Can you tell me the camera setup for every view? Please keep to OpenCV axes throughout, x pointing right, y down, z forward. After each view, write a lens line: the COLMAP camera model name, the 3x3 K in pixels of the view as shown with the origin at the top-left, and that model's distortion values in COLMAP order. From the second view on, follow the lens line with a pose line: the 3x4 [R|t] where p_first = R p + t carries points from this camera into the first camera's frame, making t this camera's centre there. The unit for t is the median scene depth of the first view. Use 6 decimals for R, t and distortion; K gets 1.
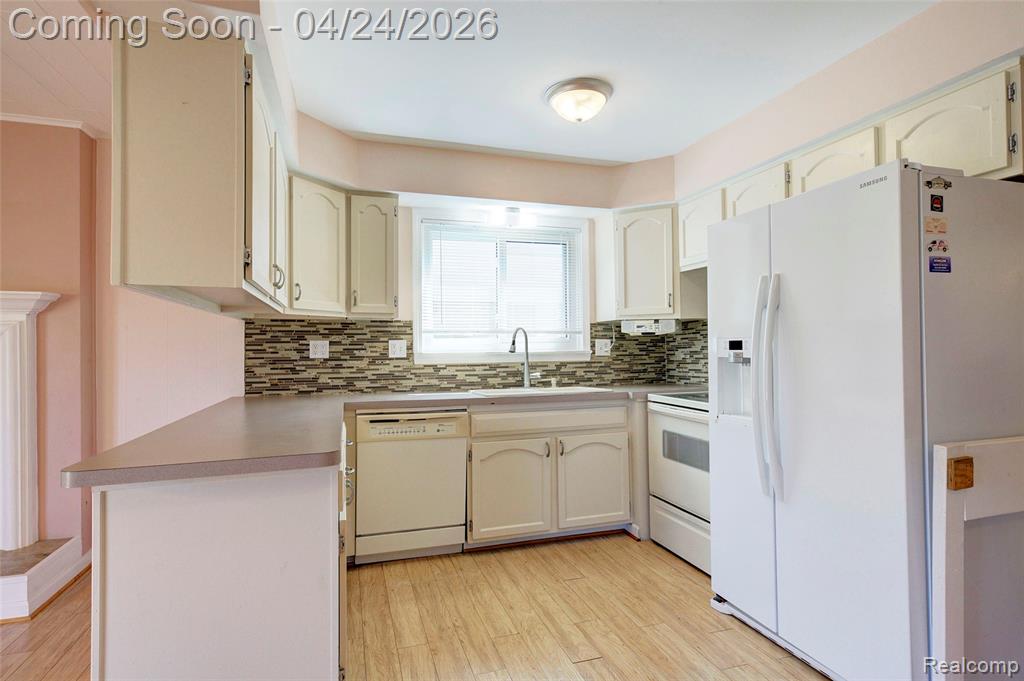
lens RADIAL K [[528.0, 0, 509.7], [0, 528.0, 342.2], [0, 0, 1]] dist [0.001691, 0.000628]
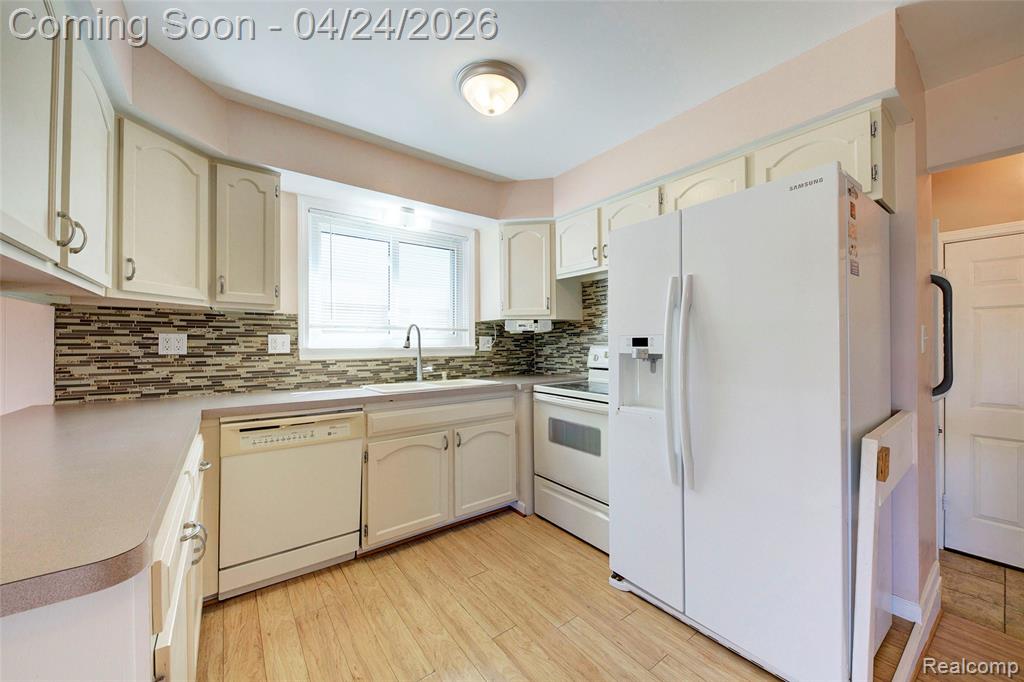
lens RADIAL K [[379.0, 0, 511.9], [0, 379.0, 342.7], [0, 0, 1]] dist [0.003828, -0.003092]
pose [[0.944196, 0.006357, 0.329323, -0.048271], [-0.008707, 0.999946, 0.005659, 0.003429], [-0.329269, -0.008211, 0.944200, 0.250899]]
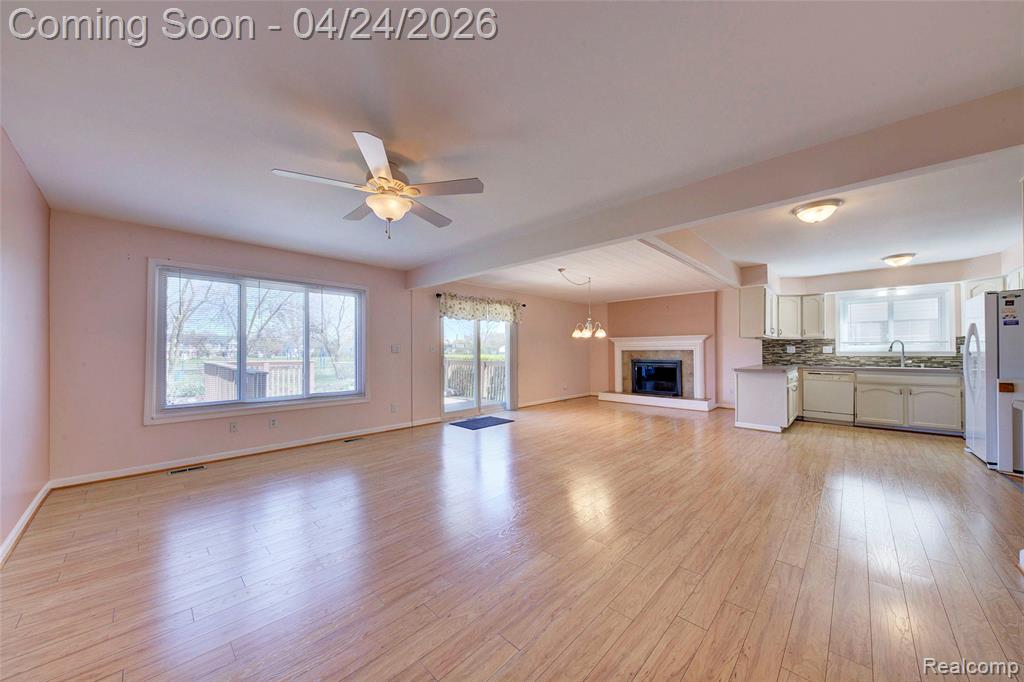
lens RADIAL K [[350.0, 0, 508.0], [0, 350.0, 347.7], [0, 0, 1]] dist [-0.004952, -0.001226]
pose [[0.468938, -0.001356, -0.883230, 0.606174], [0.006493, 0.999977, 0.001912, -0.011396], [0.883207, -0.006631, 0.468936, -1.279715]]
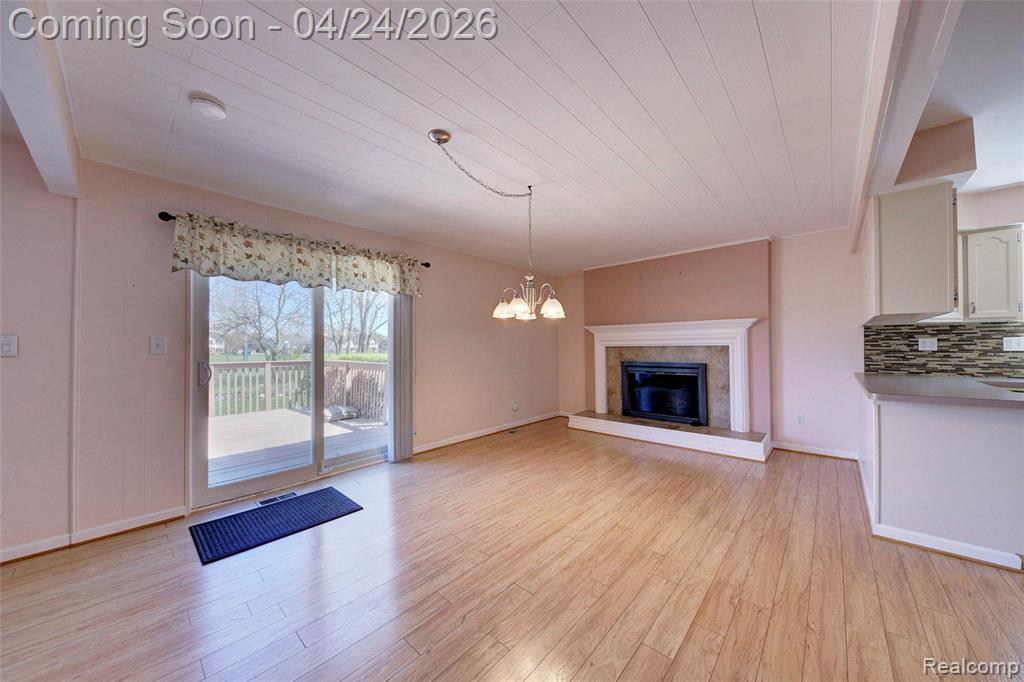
lens RADIAL K [[350.0, 0, 515.4], [0, 350.0, 342.7], [0, 0, 1]] dist [-0.004952, -0.001226]
pose [[0.511098, -0.004472, -0.859511, -0.122113], [0.009675, 0.999953, 0.000550, -0.003018], [0.859468, -0.008597, 0.511118, -0.493404]]
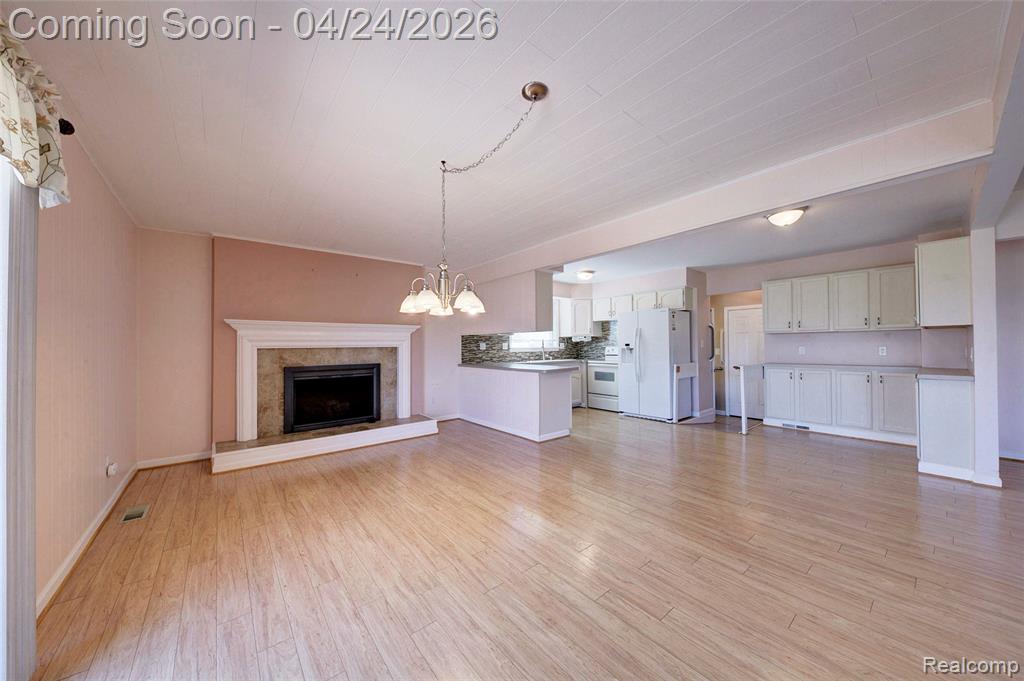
lens RADIAL K [[350.0, 0, 510.5], [0, 350.0, 344.4], [0, 0, 1]] dist [-0.004952, -0.001226]
pose [[0.927698, 0.002765, 0.373320, -0.929567], [-0.002879, 0.999996, -0.000252, 0.003664], [-0.373319, -0.000841, 0.927703, -0.746375]]
